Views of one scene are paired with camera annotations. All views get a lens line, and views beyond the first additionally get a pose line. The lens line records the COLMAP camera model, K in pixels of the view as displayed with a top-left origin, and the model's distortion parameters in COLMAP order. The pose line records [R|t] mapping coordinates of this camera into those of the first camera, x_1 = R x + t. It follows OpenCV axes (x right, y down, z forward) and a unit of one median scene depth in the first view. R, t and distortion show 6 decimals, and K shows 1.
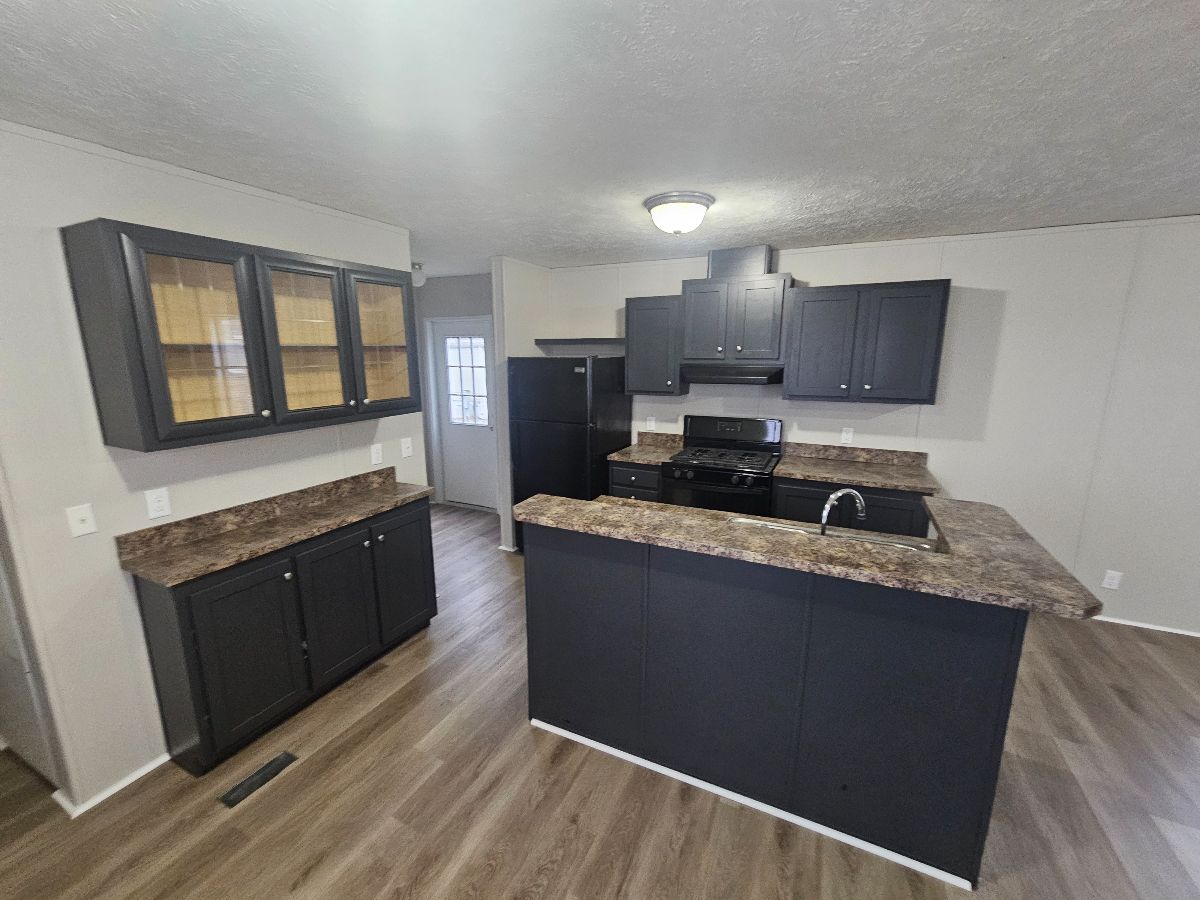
lens RADIAL K [[490.6, 0, 600.5], [0, 490.6, 449.8], [0, 0, 1]] dist [-0.006352, 0.001574]
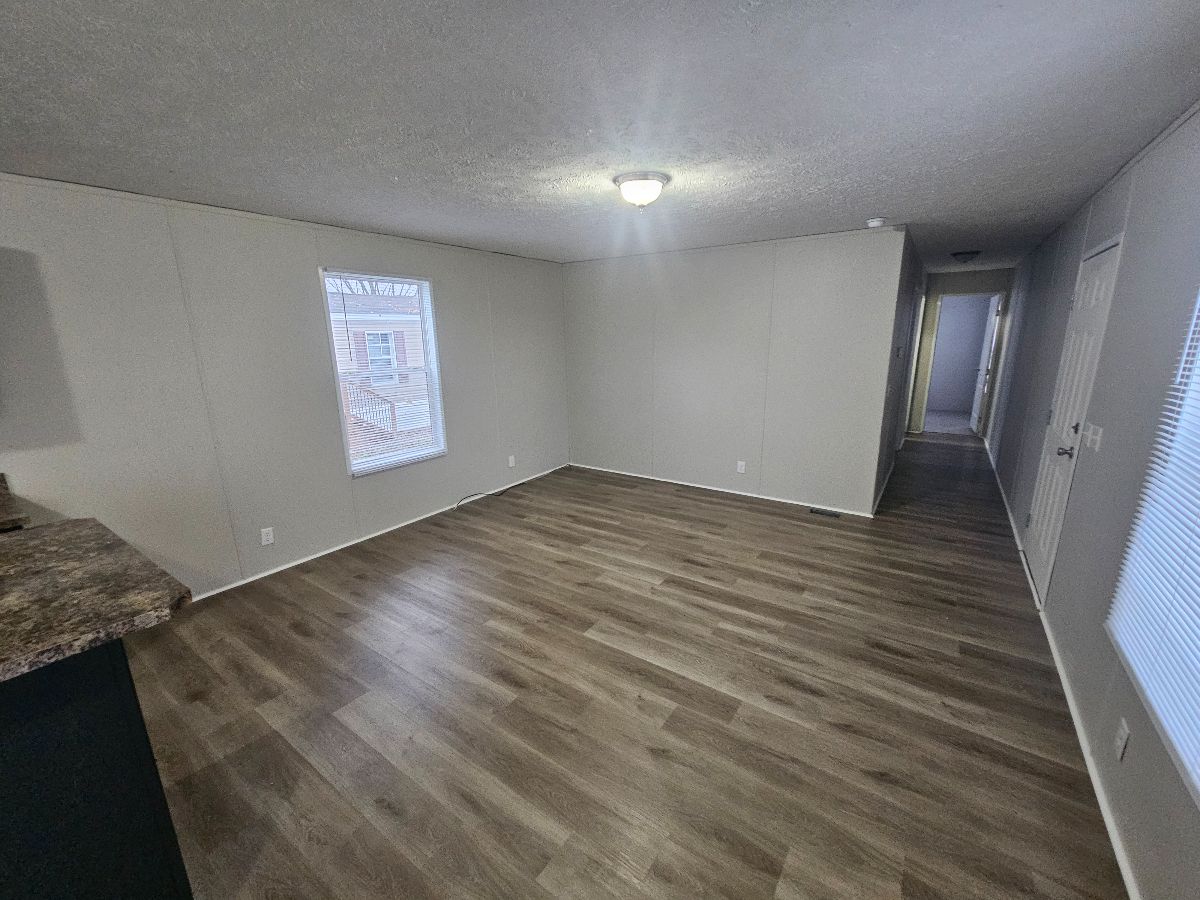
lens RADIAL K [[490.6, 0, 603.6], [0, 490.6, 452.0], [0, 0, 1]] dist [-0.006352, 0.001574]
pose [[0.145651, -0.231431, 0.961886, 0.250102], [0.206962, 0.957870, 0.199126, 0.036569], [-0.967446, 0.170071, 0.187412, 0.023335]]
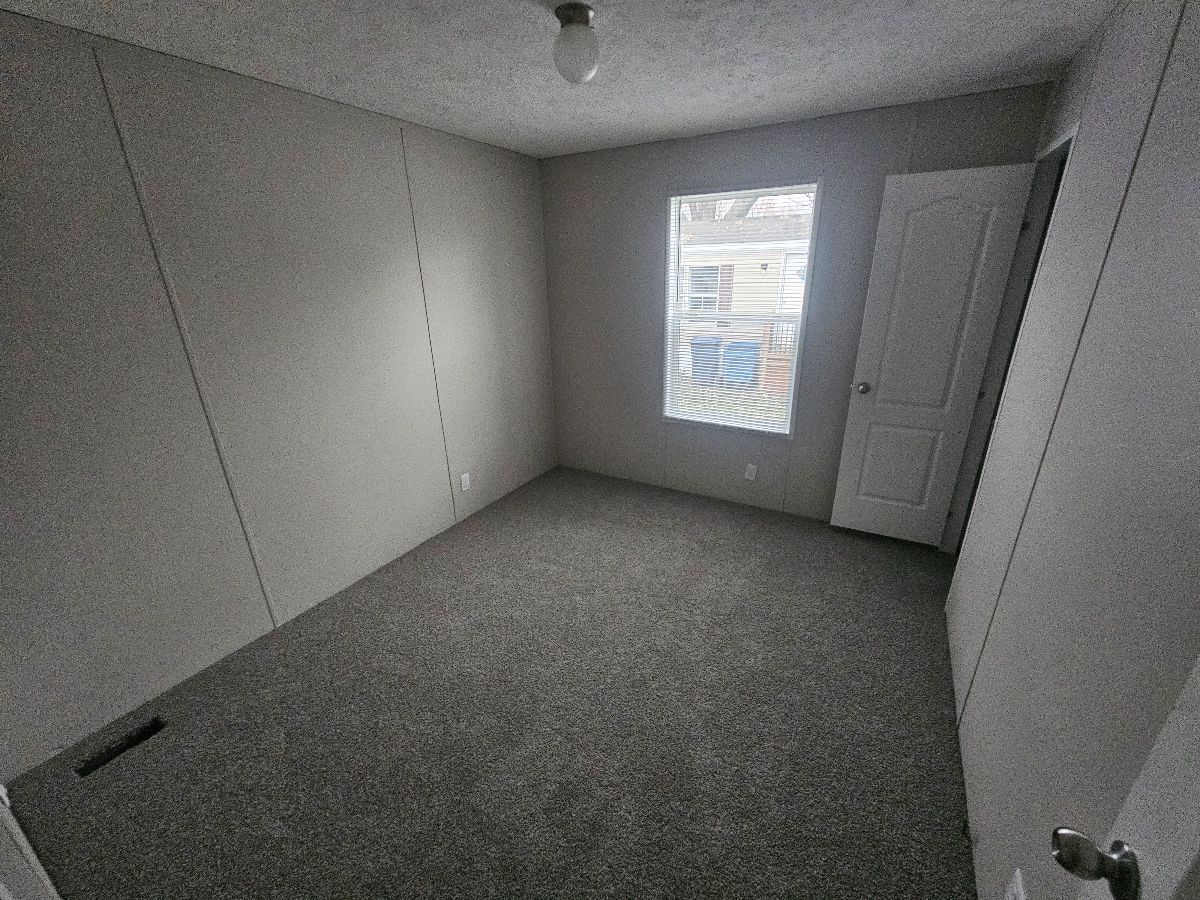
lens RADIAL K [[490.6, 0, 601.0], [0, 490.6, 449.6], [0, 0, 1]] dist [-0.006352, 0.001574]
pose [[0.996680, 0.015596, -0.079906, 2.371524], [-0.002116, 0.986111, 0.166073, 0.129260], [0.081386, -0.165353, 0.982871, -0.684750]]
